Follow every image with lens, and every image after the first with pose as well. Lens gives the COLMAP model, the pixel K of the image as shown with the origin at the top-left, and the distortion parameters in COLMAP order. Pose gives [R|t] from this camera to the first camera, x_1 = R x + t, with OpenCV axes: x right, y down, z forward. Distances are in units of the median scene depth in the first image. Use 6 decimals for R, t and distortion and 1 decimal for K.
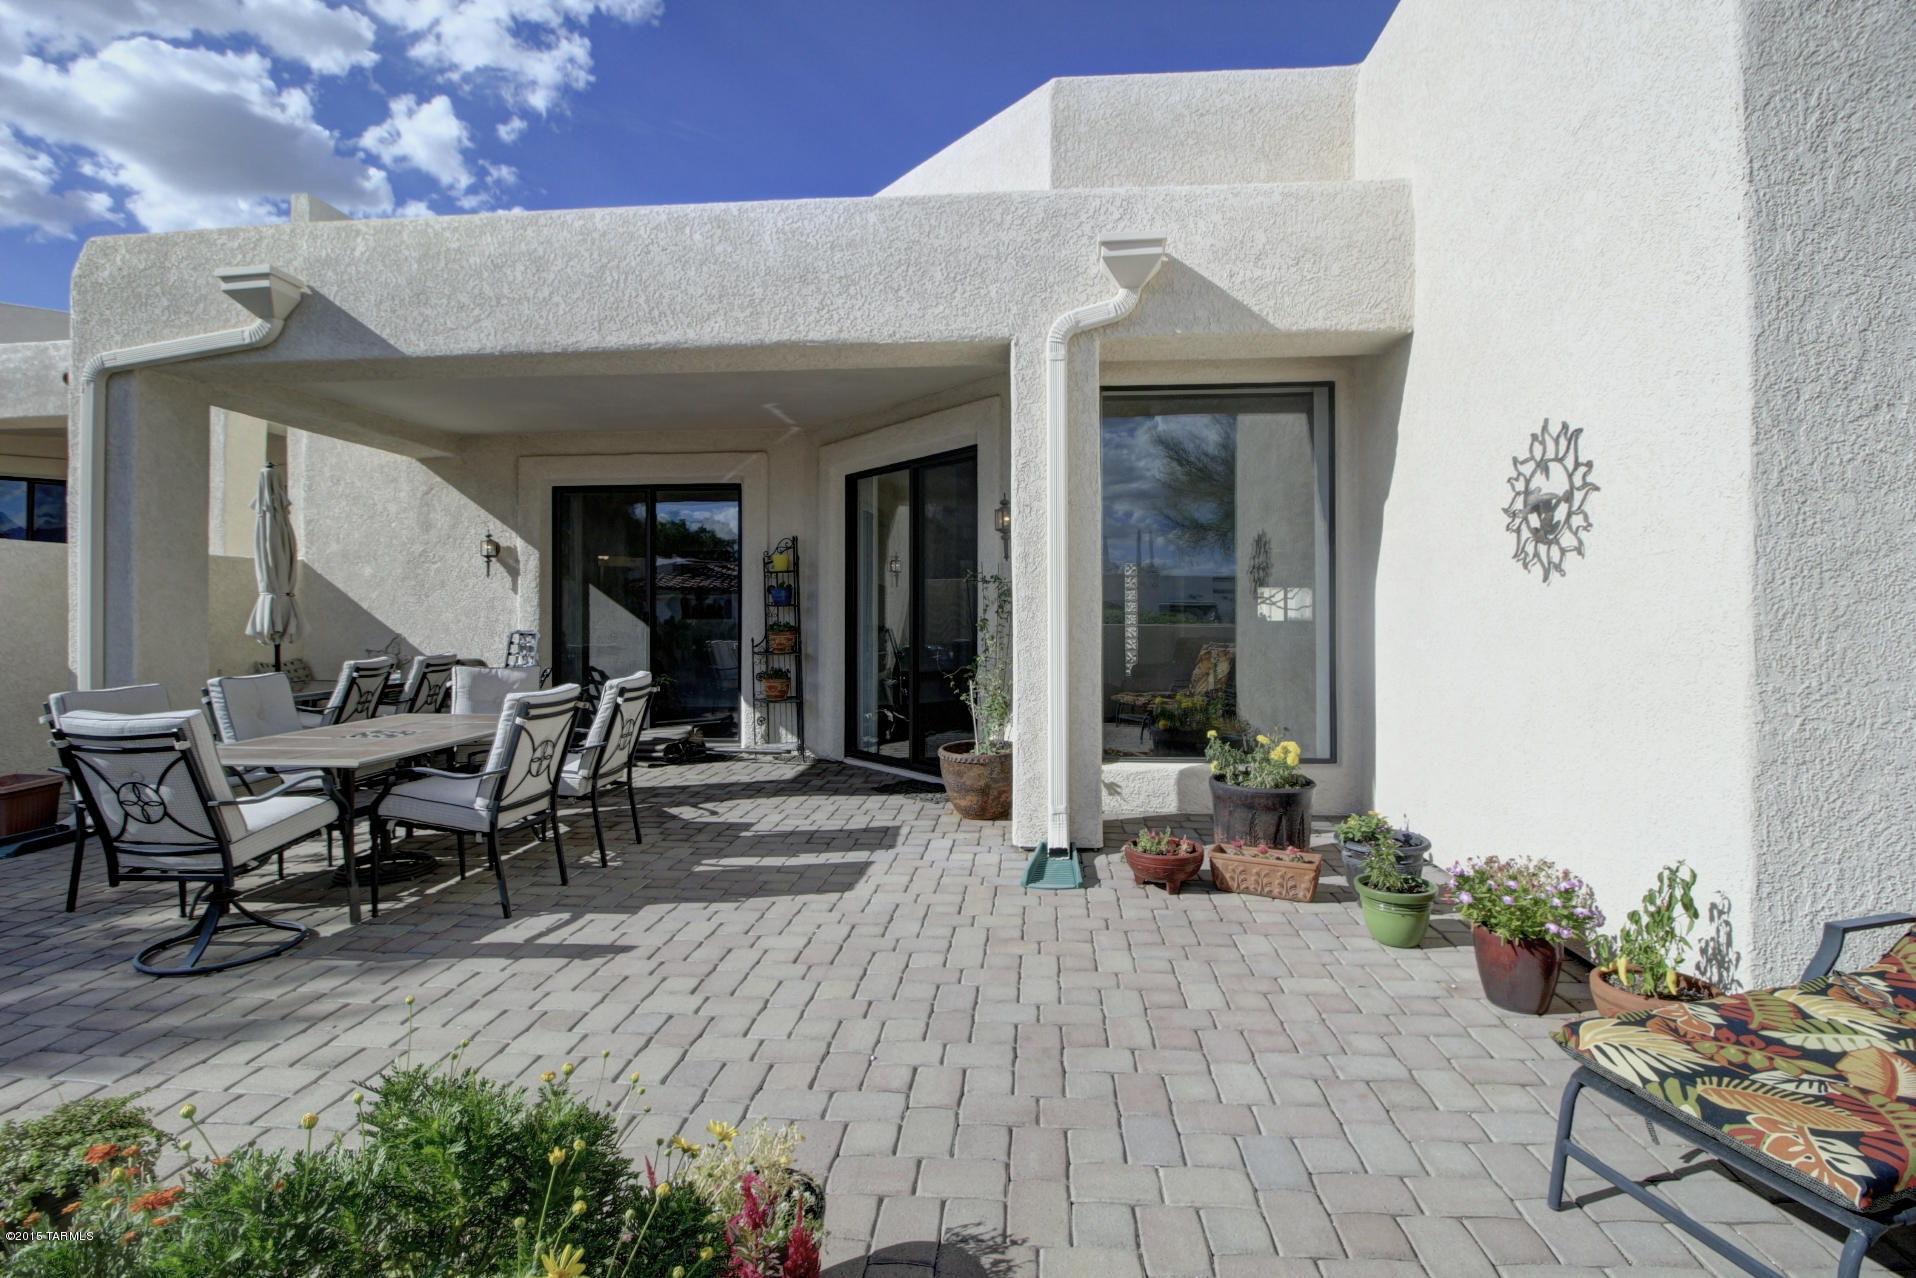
lens RADIAL K [[881.3, 0, 968.0], [0, 881.3, 611.3], [0, 0, 1]] dist [-0.002222, -0.014421]
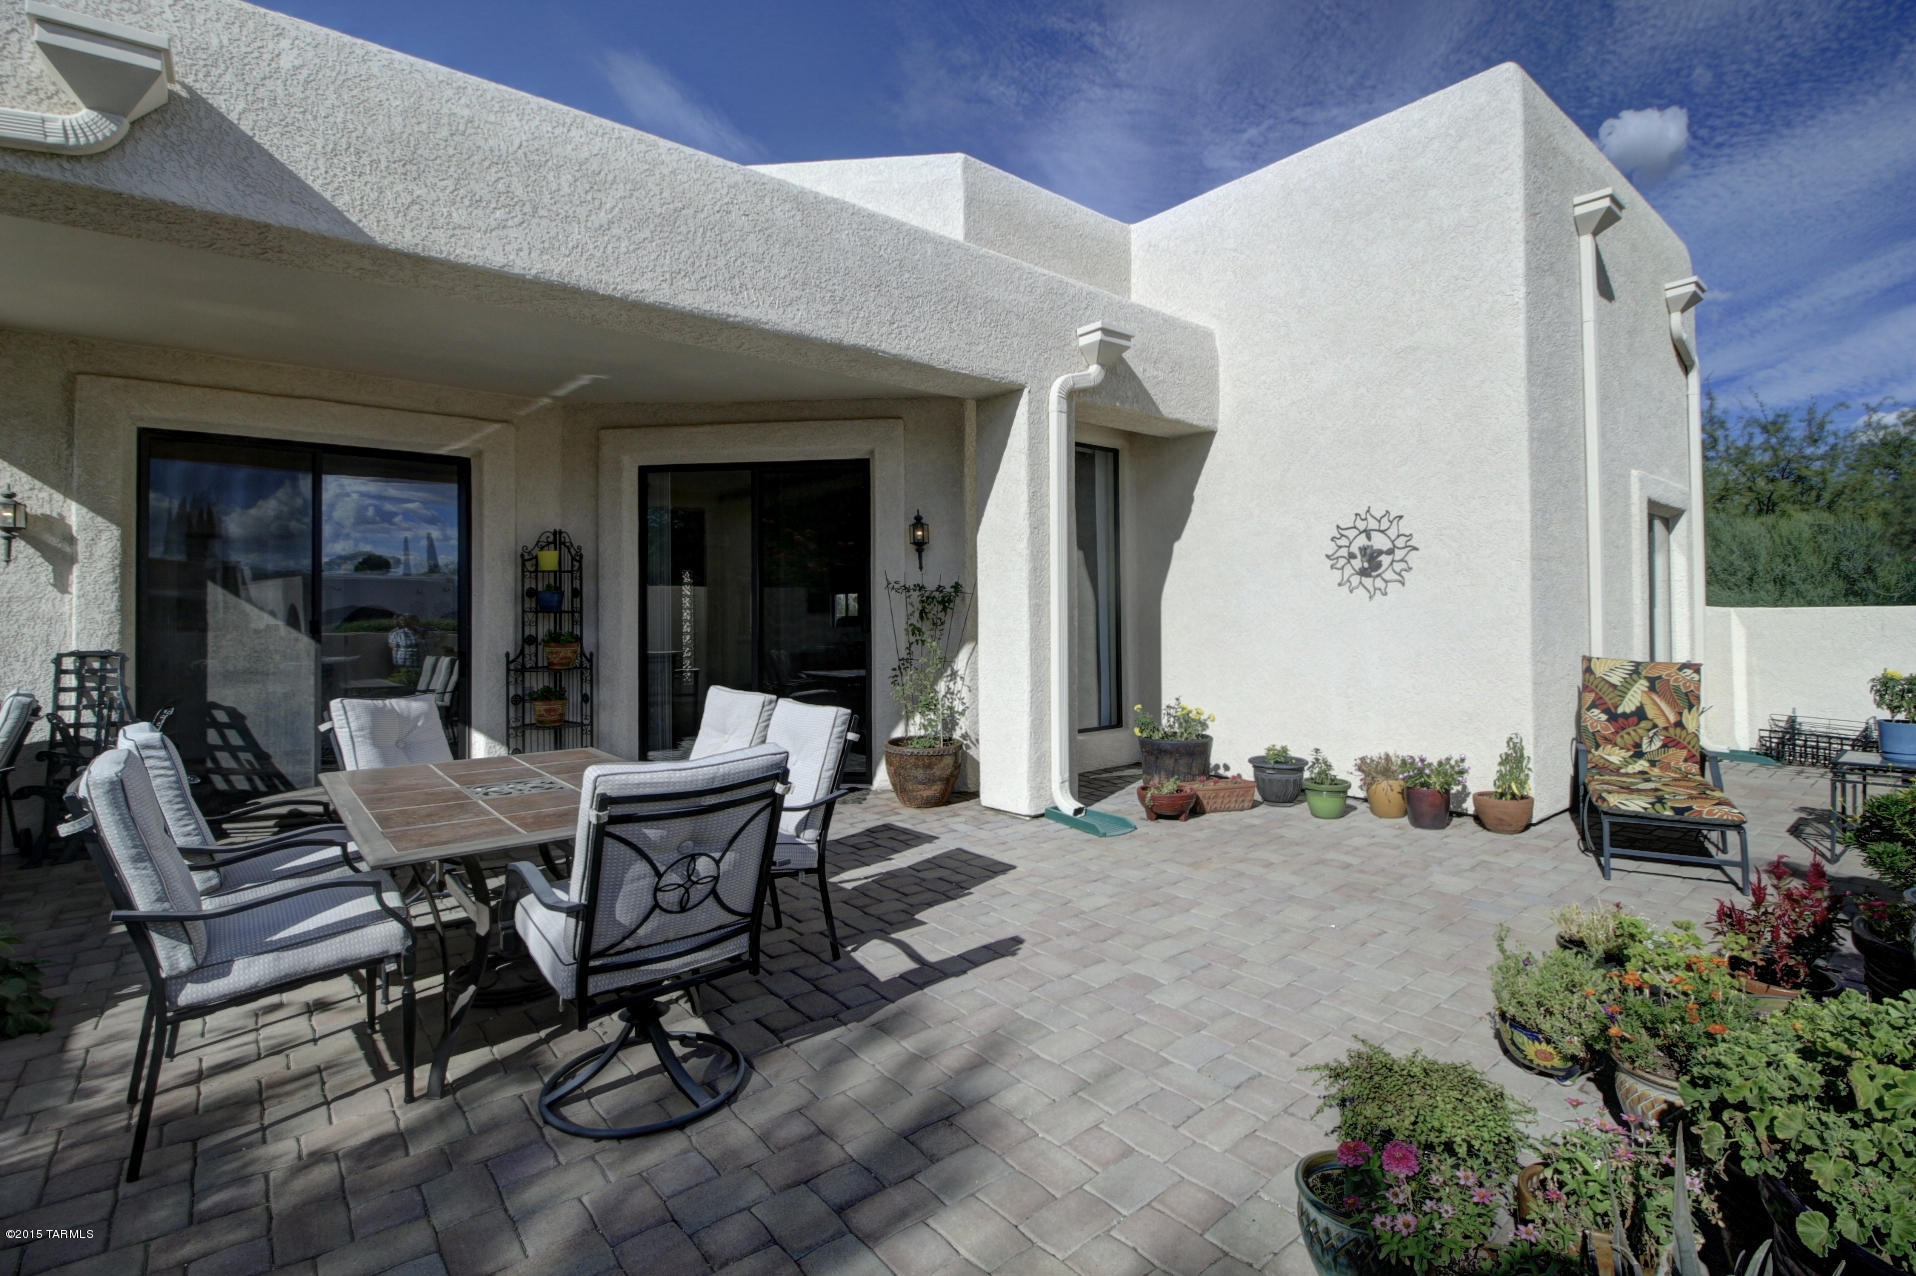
lens RADIAL K [[881.3, 0, 968.0], [0, 881.3, 610.3], [0, 0, 1]] dist [-0.002222, -0.014421]
pose [[0.722380, 0.005365, 0.691476, -0.792882], [0.003974, 0.999921, -0.011910, 0.004601], [-0.691485, 0.011352, 0.722302, 0.196070]]
